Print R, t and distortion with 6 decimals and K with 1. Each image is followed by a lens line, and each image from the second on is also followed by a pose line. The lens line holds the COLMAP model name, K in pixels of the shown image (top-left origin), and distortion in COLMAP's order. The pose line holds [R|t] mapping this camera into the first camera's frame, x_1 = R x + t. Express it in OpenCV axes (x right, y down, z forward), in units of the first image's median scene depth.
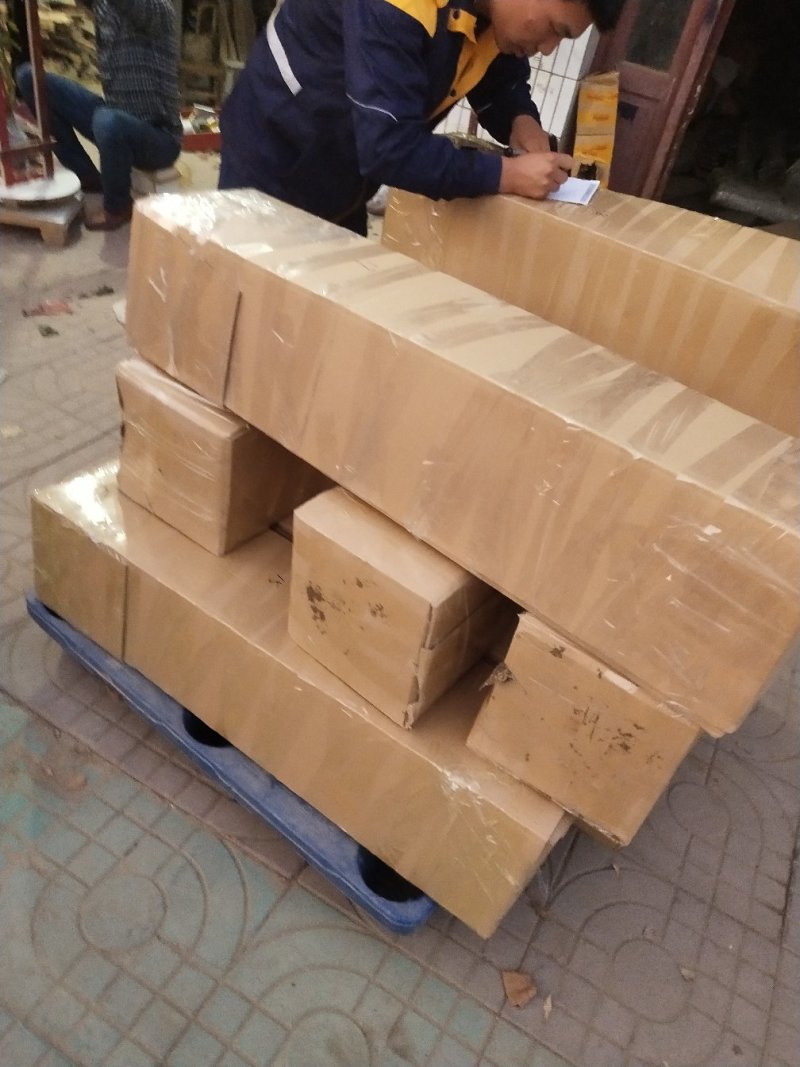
lens RADIAL K [[828.4, 0, 400.0], [0, 828.4, 533.5], [0, 0, 1]] dist [0.004467, 0.008433]
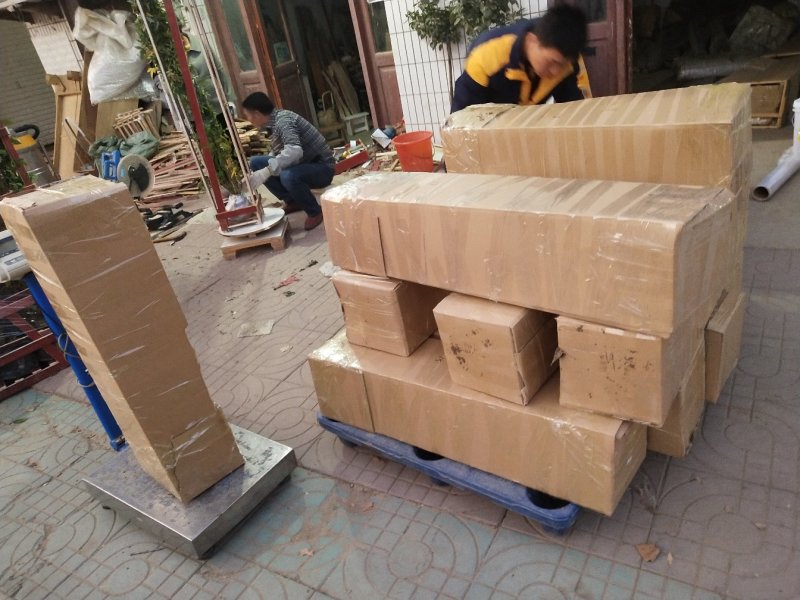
lens RADIAL K [[621.1, 0, 400.0], [0, 621.1, 300.0], [0, 0, 1]] dist [0.004467, 0.008433]
pose [[0.930110, -0.310647, -0.195943, 0.082533], [0.269866, 0.939914, -0.209126, 0.207028], [0.249134, 0.141631, 0.958057, -0.371195]]
